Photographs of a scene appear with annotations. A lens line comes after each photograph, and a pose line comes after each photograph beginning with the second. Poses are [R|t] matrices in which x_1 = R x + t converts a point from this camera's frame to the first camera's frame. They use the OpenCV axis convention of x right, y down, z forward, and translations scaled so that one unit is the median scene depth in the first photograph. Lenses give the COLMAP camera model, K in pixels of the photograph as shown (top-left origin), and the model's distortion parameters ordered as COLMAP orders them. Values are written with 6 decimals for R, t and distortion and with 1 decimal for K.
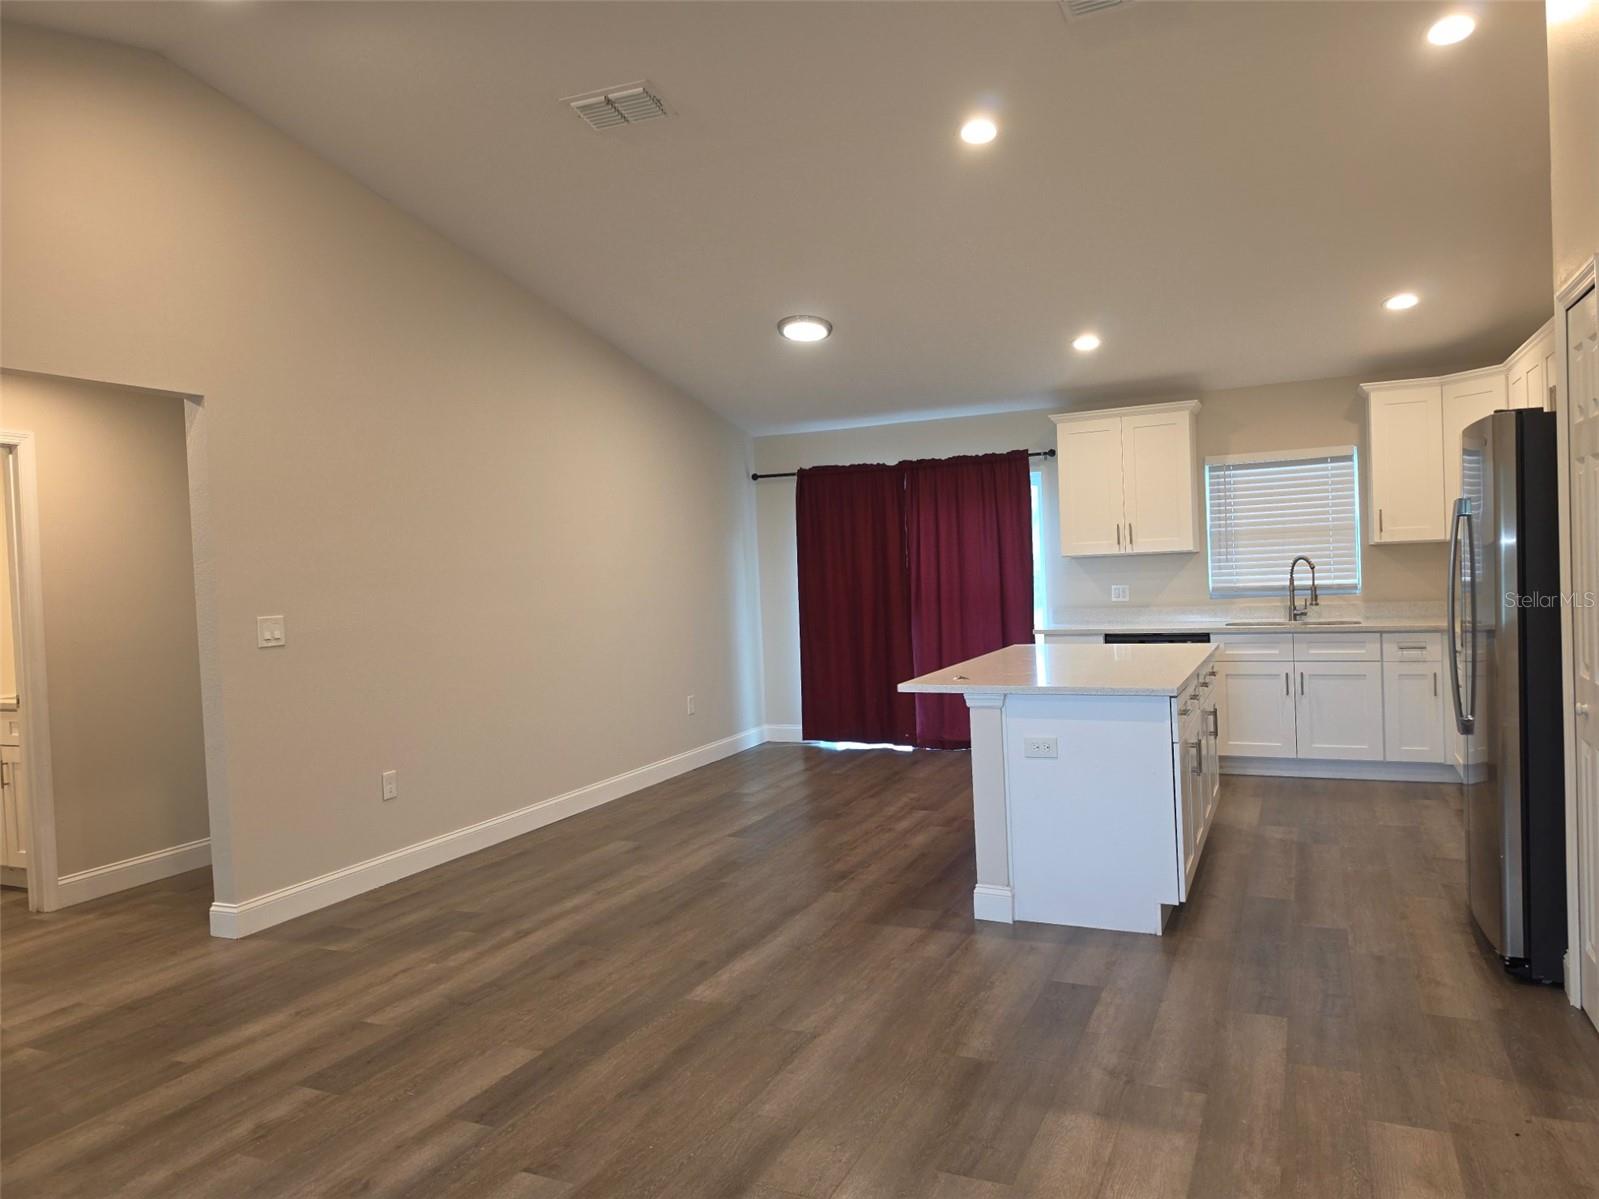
lens RADIAL K [[1102.0, 0, 800.2], [0, 1102.0, 607.7], [0, 0, 1]] dist [0.069570, -0.082202]
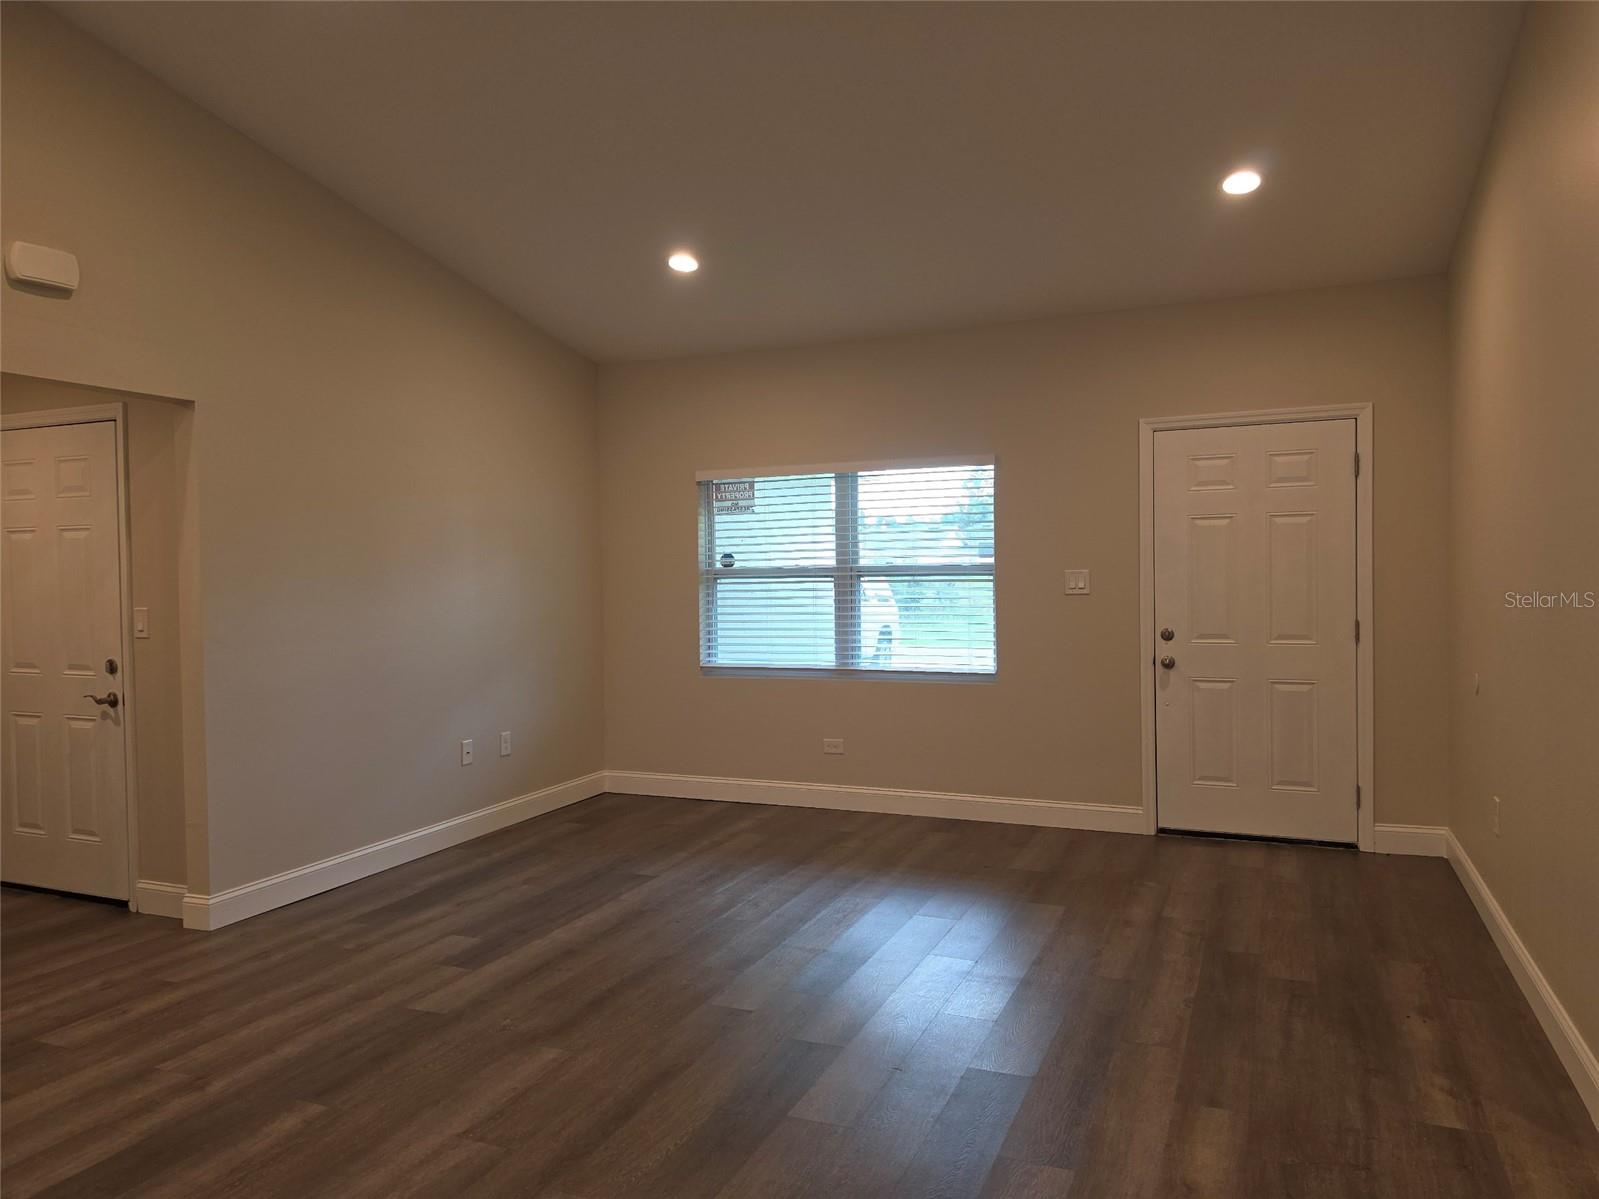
lens RADIAL K [[1102.0, 0, 805.1], [0, 1102.0, 600.1], [0, 0, 1]] dist [0.069570, -0.082202]
pose [[-0.997916, 0.060539, -0.022316, -0.124208], [0.058939, 0.996045, 0.066486, -0.027166], [0.026253, 0.065032, -0.997538, 0.911683]]
